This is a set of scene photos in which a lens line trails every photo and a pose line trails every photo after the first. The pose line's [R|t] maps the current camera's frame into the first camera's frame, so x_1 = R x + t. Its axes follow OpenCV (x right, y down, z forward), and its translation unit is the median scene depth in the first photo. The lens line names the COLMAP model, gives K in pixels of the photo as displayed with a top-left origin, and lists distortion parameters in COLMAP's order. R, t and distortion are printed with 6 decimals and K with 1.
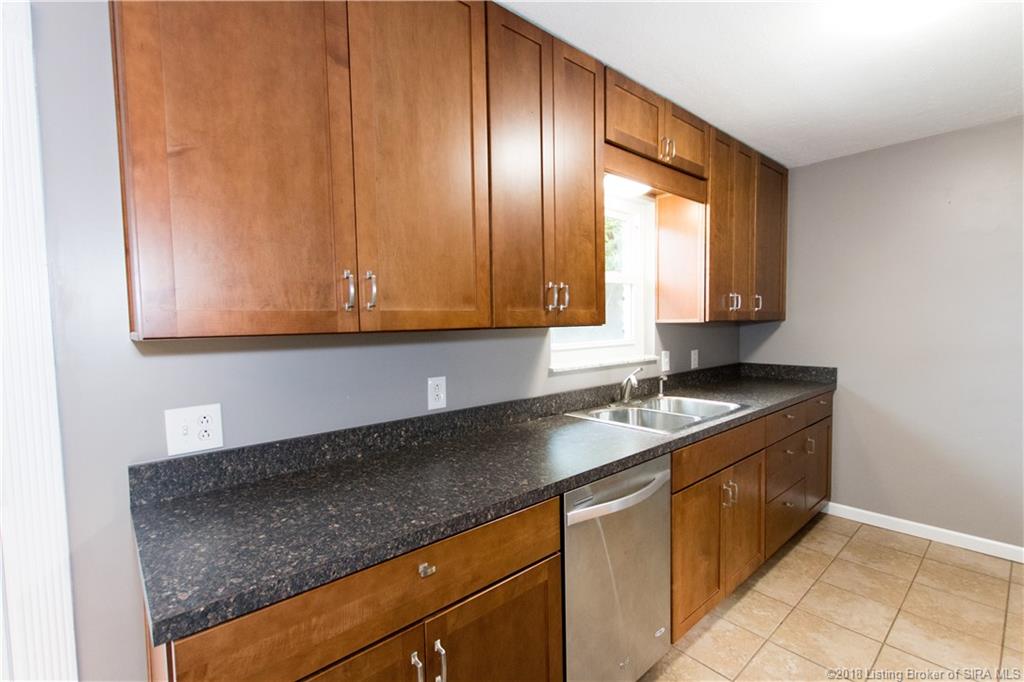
lens RADIAL K [[462.5, 0, 514.2], [0, 462.5, 345.8], [0, 0, 1]] dist [0.004725, -0.000582]
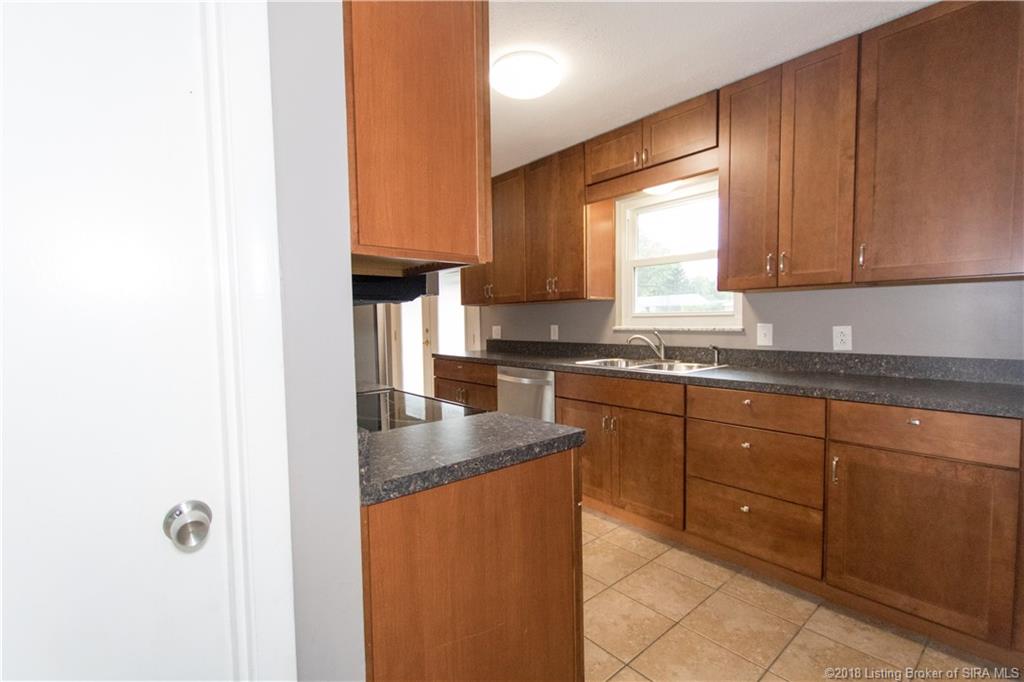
lens RADIAL K [[462.5, 0, 514.2], [0, 462.5, 345.8], [0, 0, 1]] dist [0.004725, -0.000582]
pose [[-0.018190, 0.071908, -0.997245, 1.530004], [-0.041012, 0.996517, 0.072604, 0.010743], [0.998993, 0.042219, -0.015177, 0.643319]]
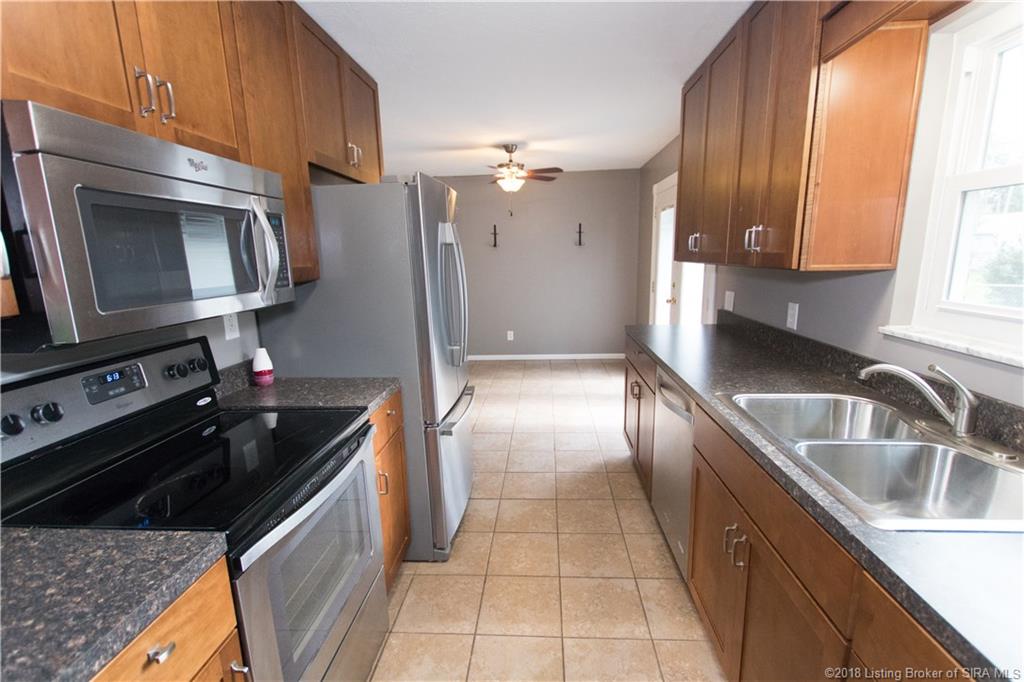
lens RADIAL K [[462.5, 0, 514.2], [0, 462.5, 345.8], [0, 0, 1]] dist [0.004725, -0.000582]
pose [[-0.712906, 0.169243, -0.680530, 0.938579], [-0.005211, 0.969135, 0.246476, -0.094254], [0.701240, 0.179260, -0.690021, 1.026308]]
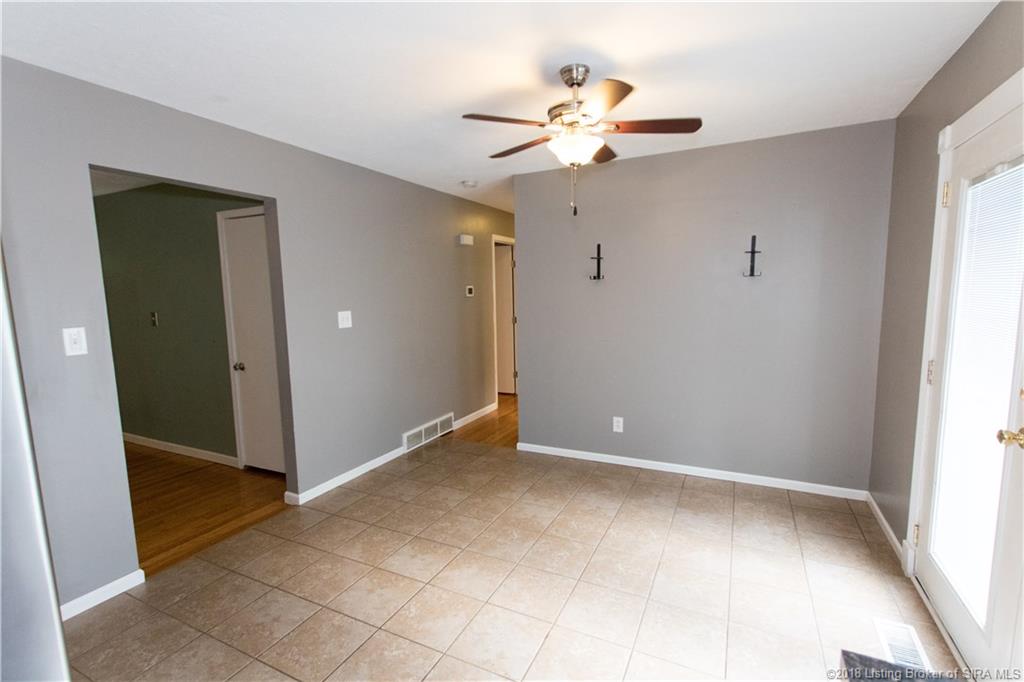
lens RADIAL K [[464.9, 0, 511.8], [0, 464.9, 346.9], [0, 0, 1]] dist [0.011457, 0.000457]
pose [[-0.928658, 0.077544, -0.362741, 0.032969], [0.014004, 0.984537, 0.174617, -0.047337], [0.370673, 0.157079, -0.915384, 0.459281]]
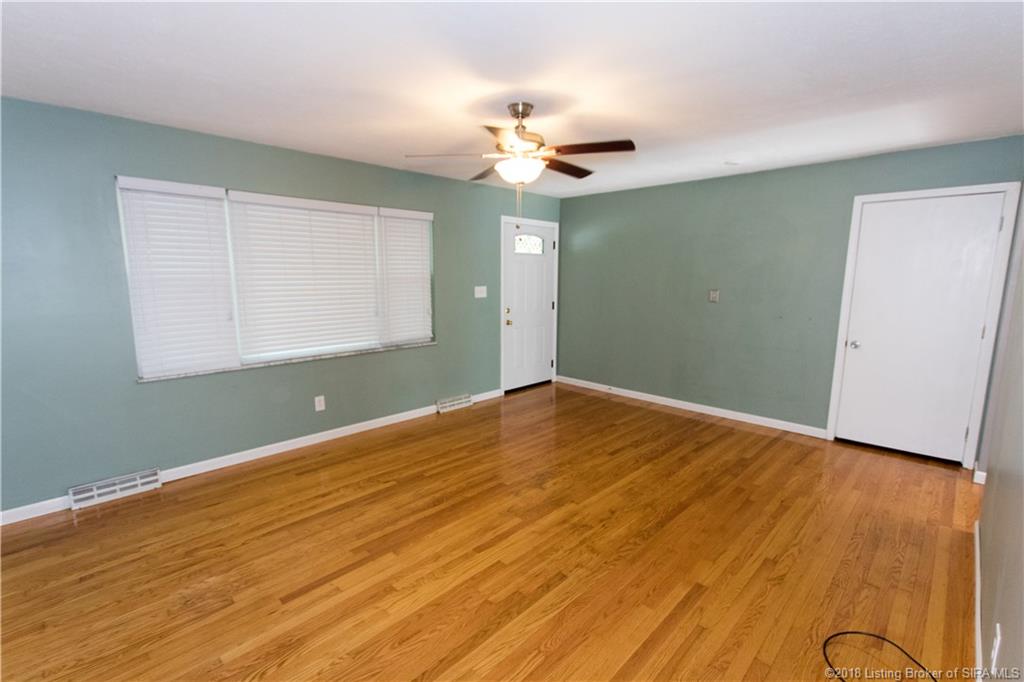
lens RADIAL K [[462.5, 0, 514.2], [0, 462.5, 345.8], [0, 0, 1]] dist [0.004725, -0.000582]
pose [[-0.996209, 0.026140, -0.082966, 1.654106], [0.008170, 0.977680, 0.209942, -0.070619], [0.086602, 0.208469, -0.974187, 0.186224]]
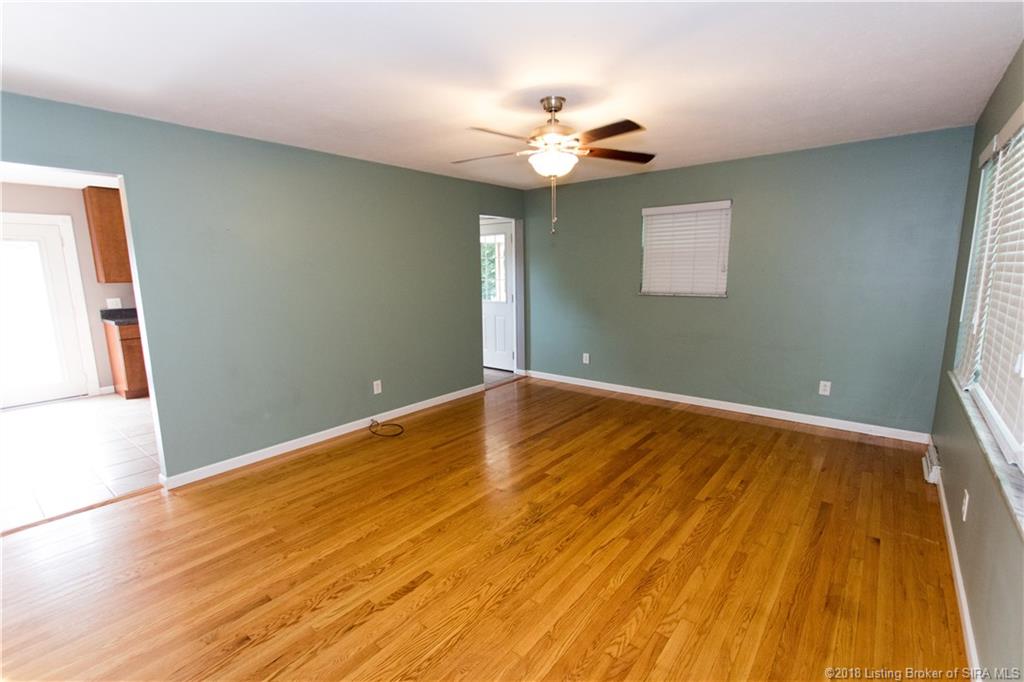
lens RADIAL K [[464.9, 0, 511.8], [0, 464.9, 346.9], [0, 0, 1]] dist [0.011457, 0.000457]
pose [[0.984526, -0.029732, 0.172700, 1.196437], [0.010423, 0.993692, 0.111654, 0.076403], [-0.174930, -0.108126, 0.978626, -2.290092]]
